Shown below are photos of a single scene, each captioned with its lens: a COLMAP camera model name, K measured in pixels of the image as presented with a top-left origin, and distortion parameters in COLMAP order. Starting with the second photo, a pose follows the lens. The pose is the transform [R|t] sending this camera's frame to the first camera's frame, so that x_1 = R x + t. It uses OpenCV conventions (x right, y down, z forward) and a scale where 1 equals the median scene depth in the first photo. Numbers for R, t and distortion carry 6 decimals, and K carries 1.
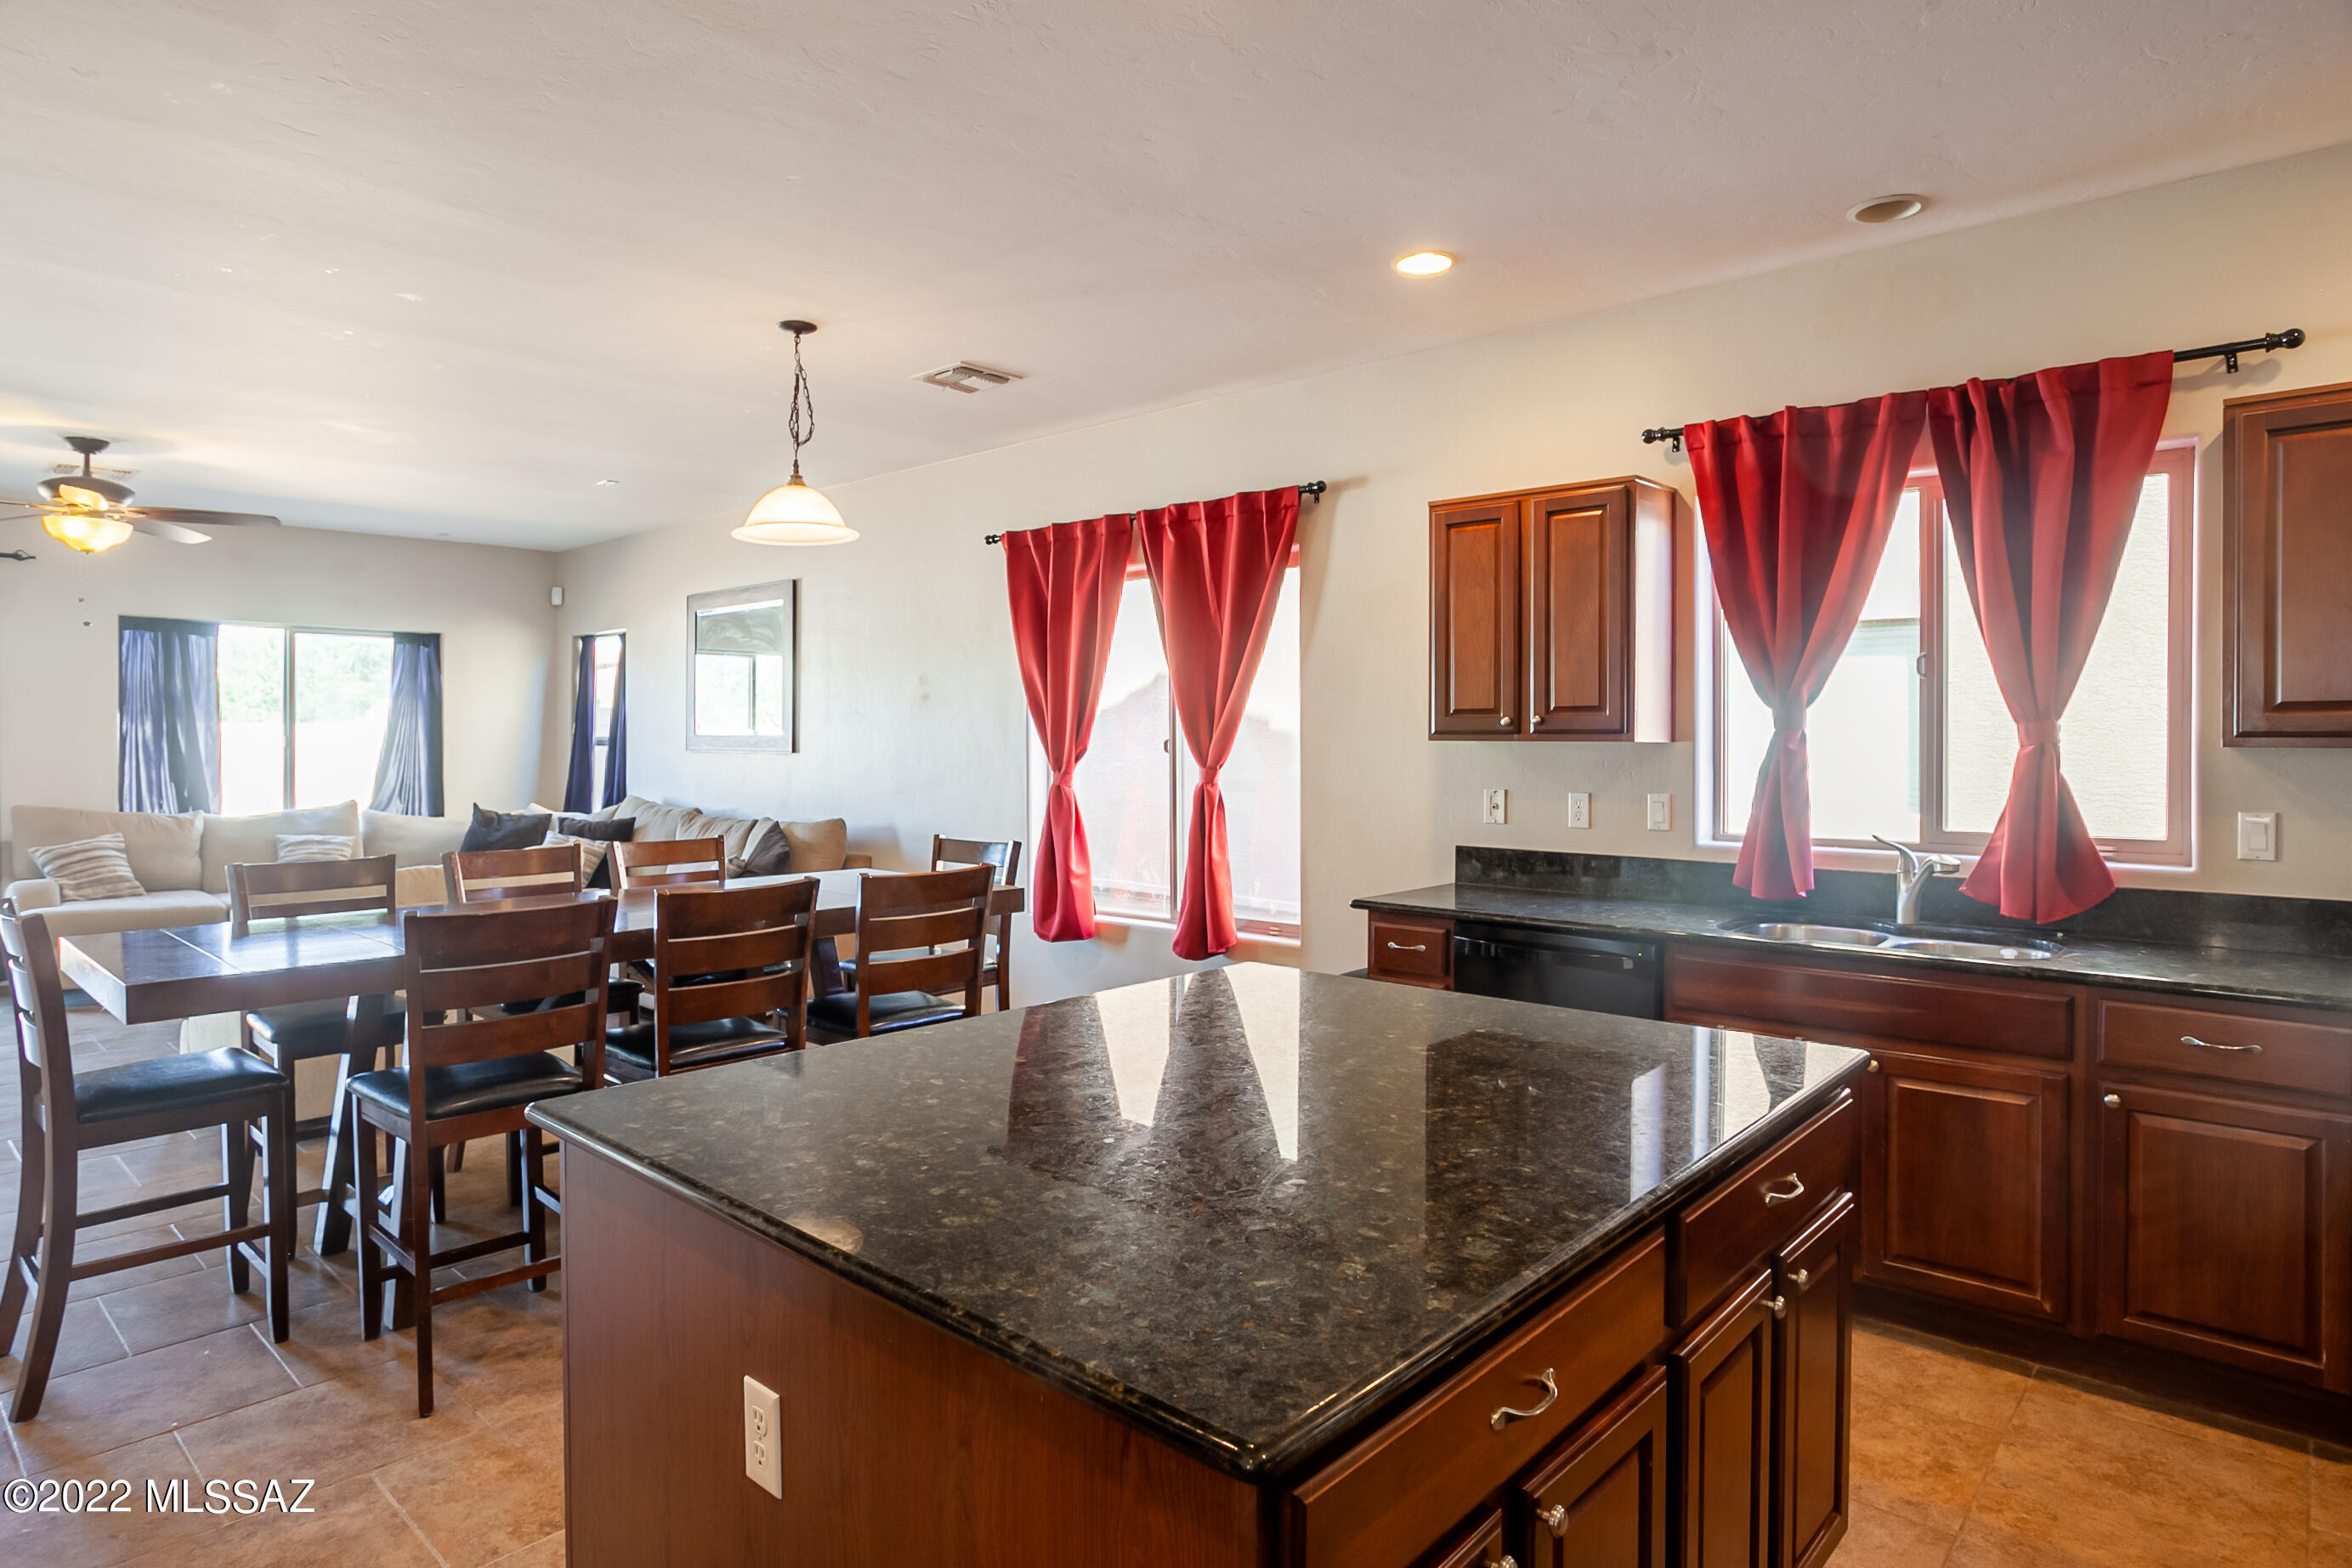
lens RADIAL K [[1301.0, 0, 1183.2], [0, 1301.0, 778.1], [0, 0, 1]] dist [-0.052978, 0.030732]
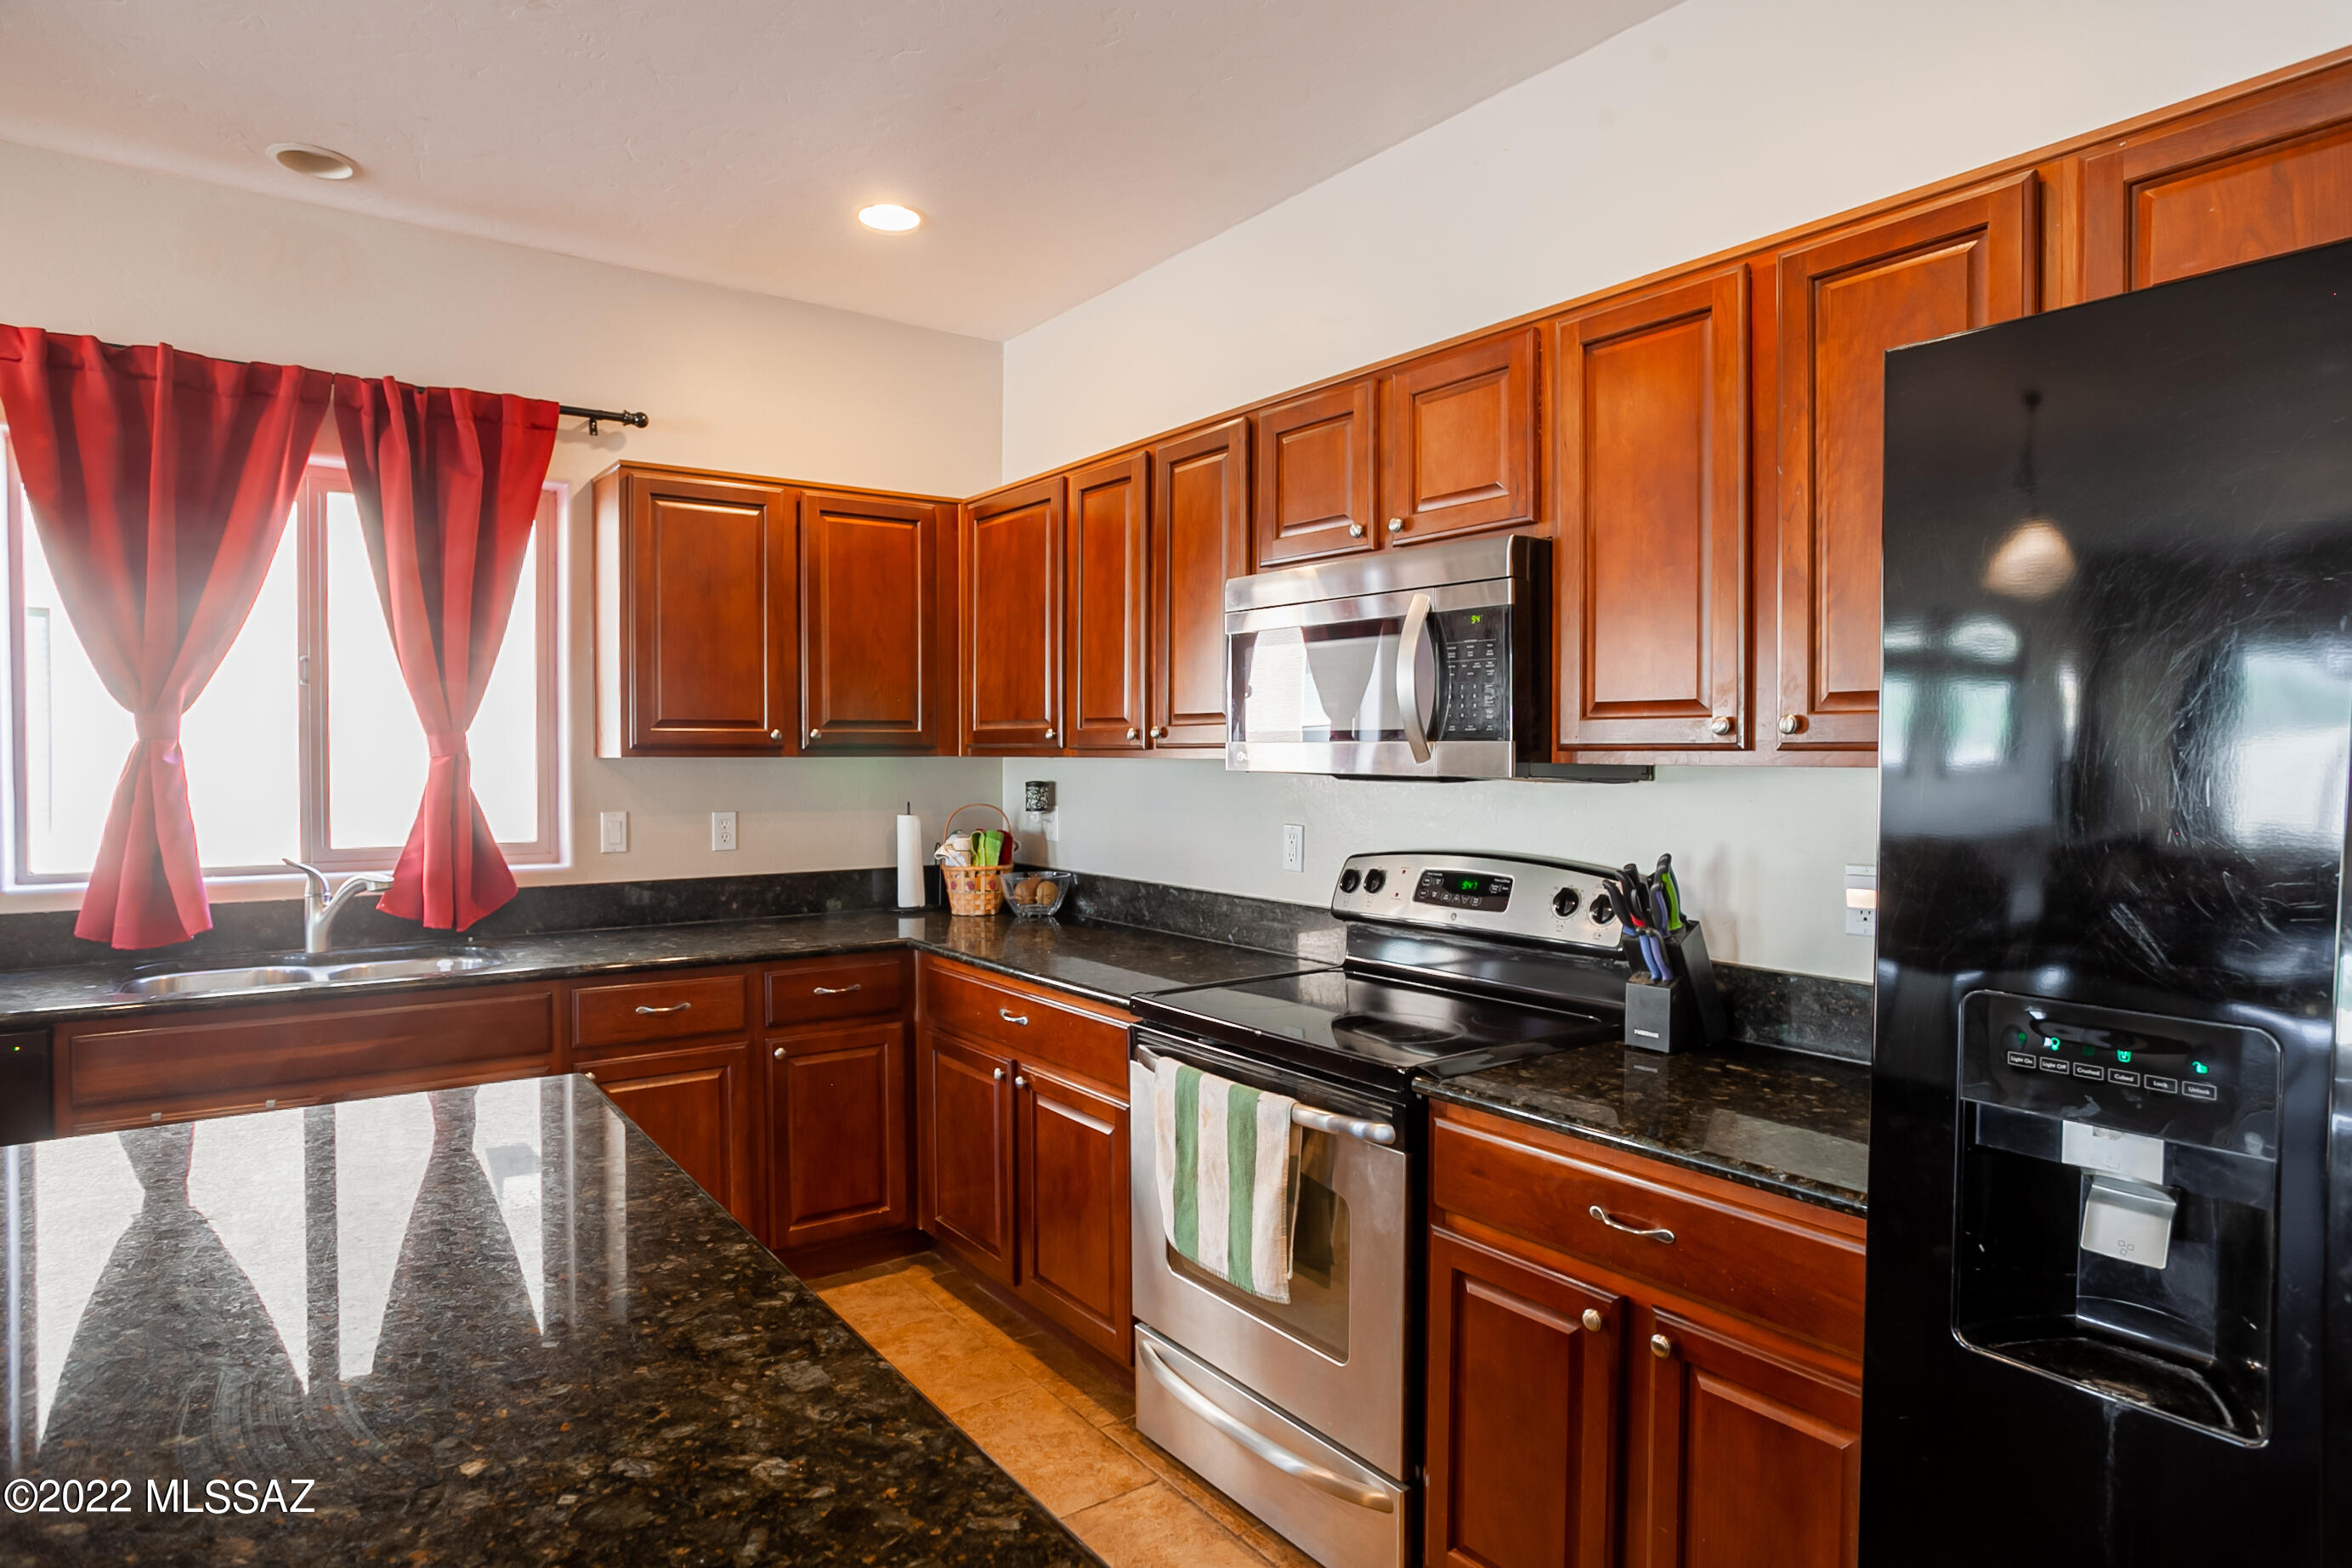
lens RADIAL K [[1301.0, 0, 1169.4], [0, 1301.0, 779.6], [0, 0, 1]] dist [-0.052978, 0.030732]
pose [[0.221514, -0.023081, 0.974884, -0.174683], [0.025470, 0.999516, 0.017877, -0.009546], [-0.974824, 0.020871, 0.221995, 0.192398]]
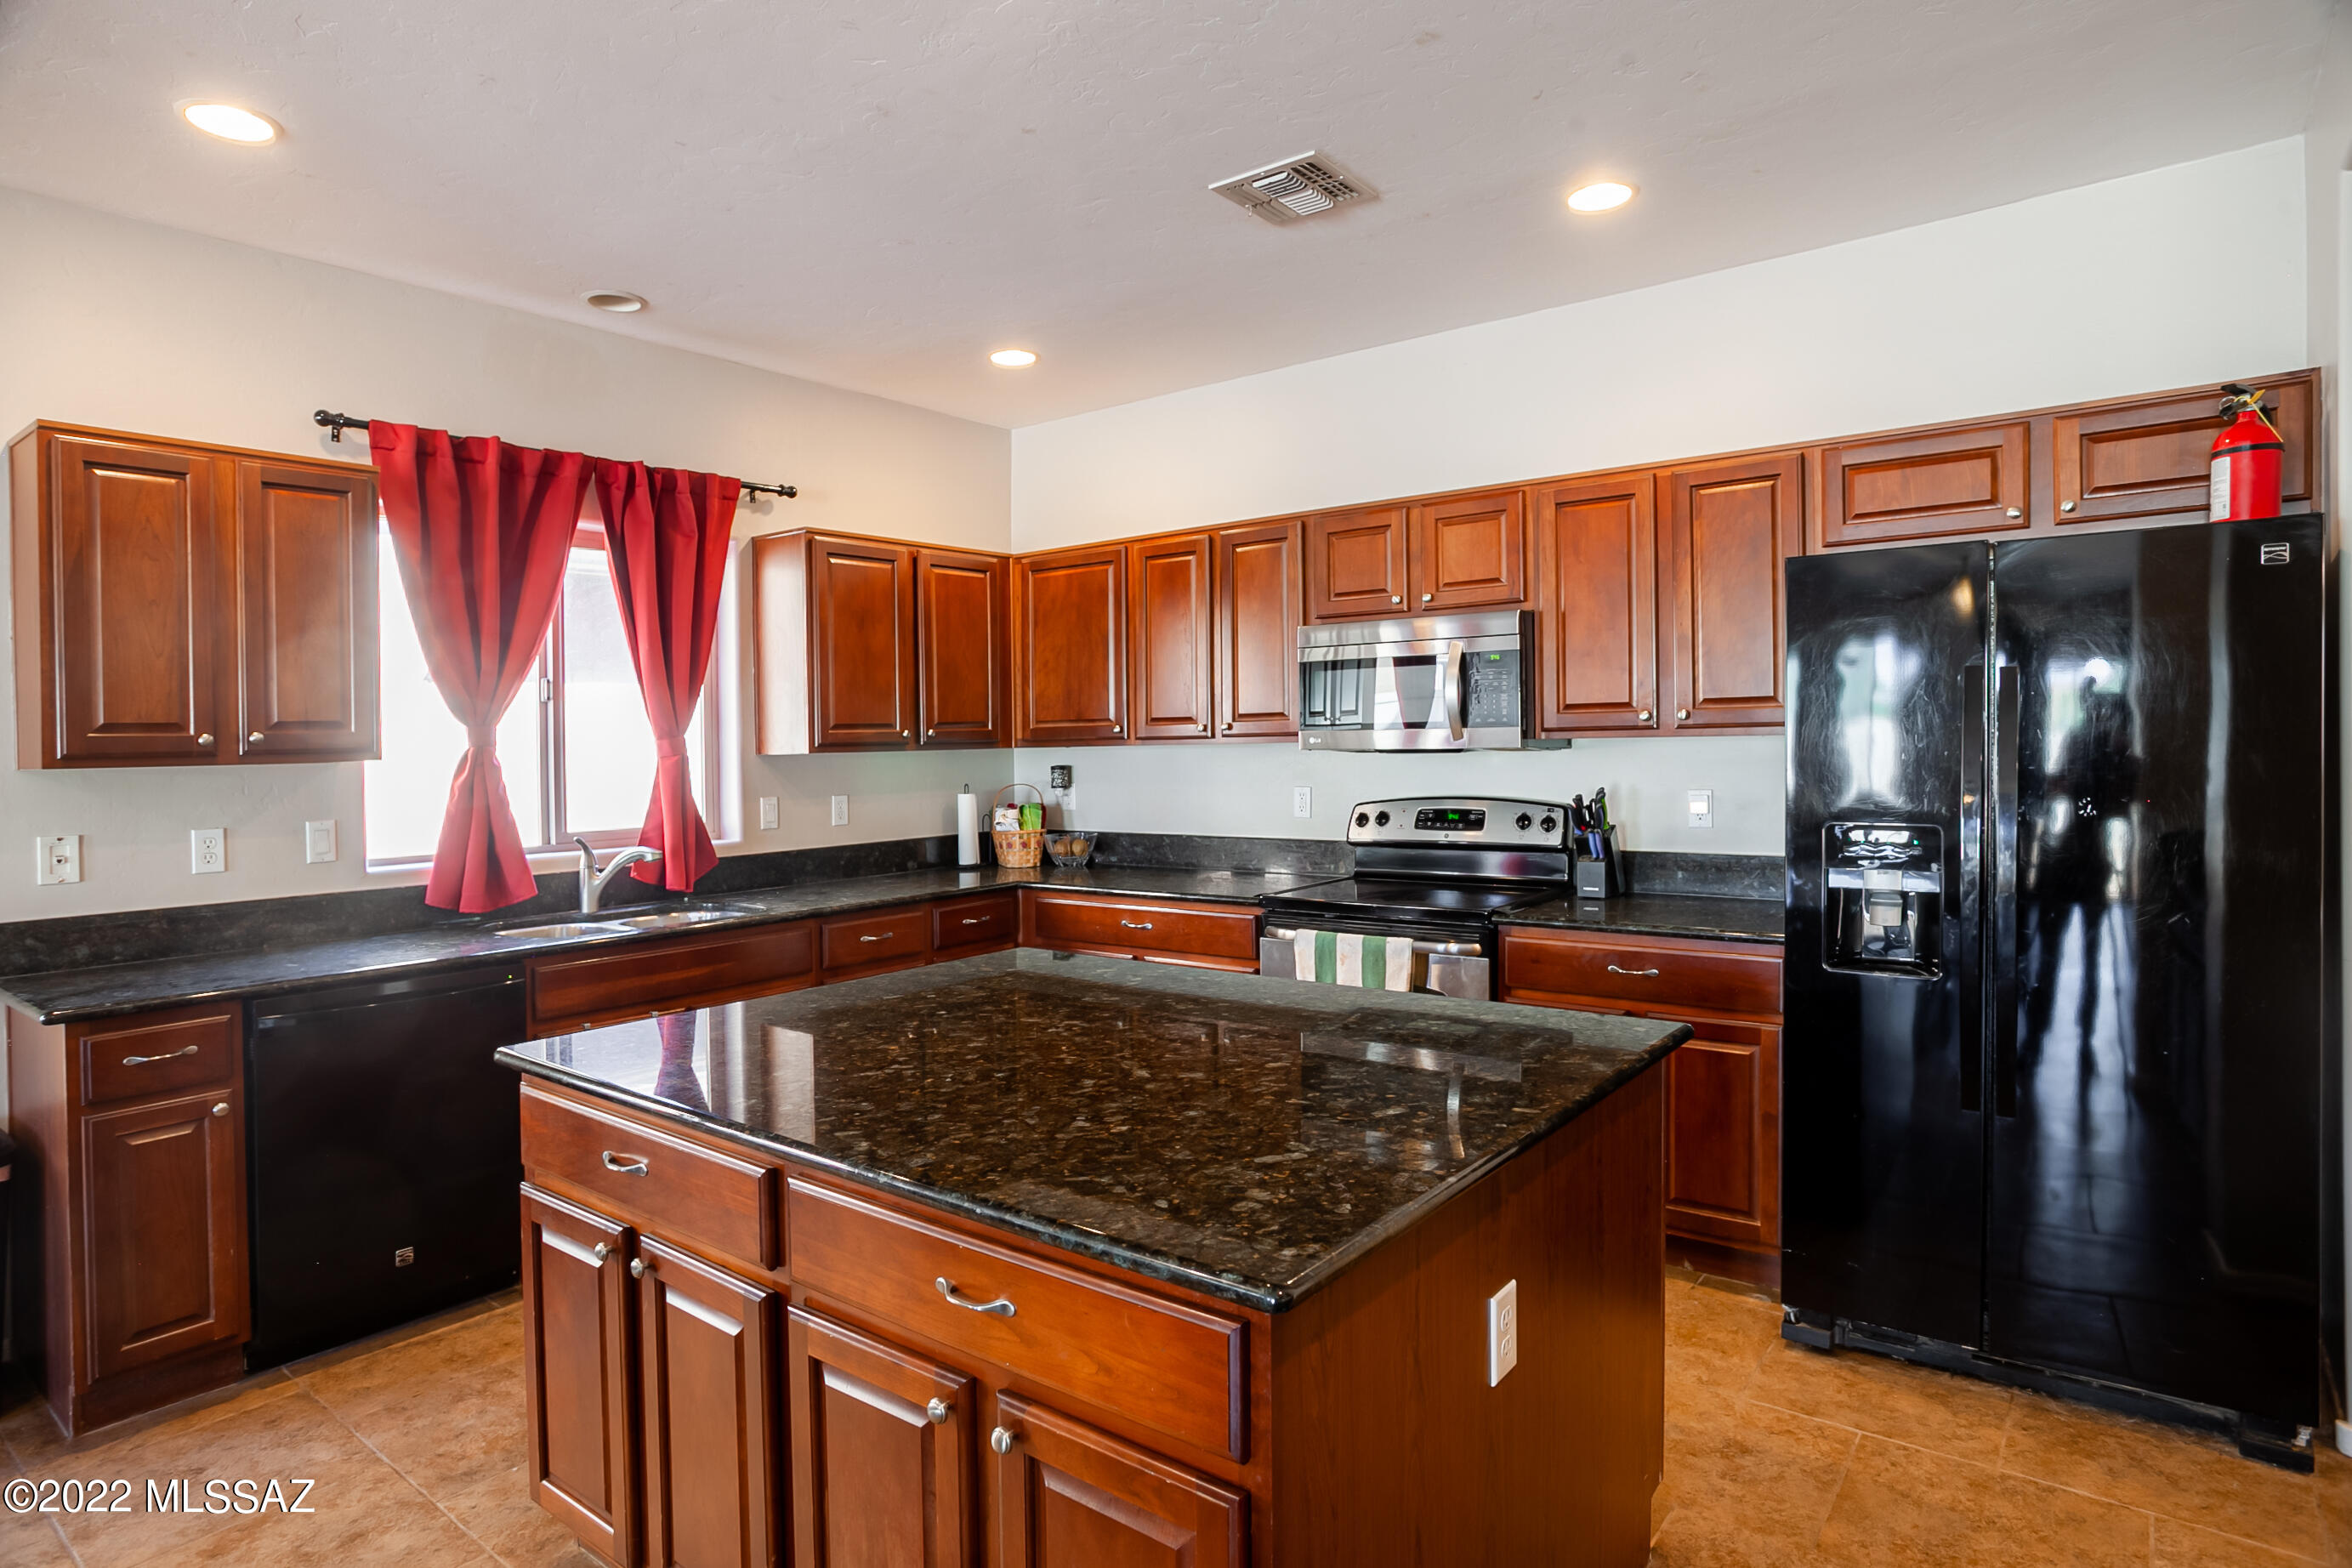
lens RADIAL K [[1301.1, 0, 1148.3], [0, 1301.1, 776.6], [0, 0, 1]] dist [-0.052978, 0.030732]
pose [[-0.044216, -0.028835, 0.998606, -0.580271], [0.048741, 0.998331, 0.030985, -0.019156], [-0.997832, 0.050043, -0.042737, 0.508287]]
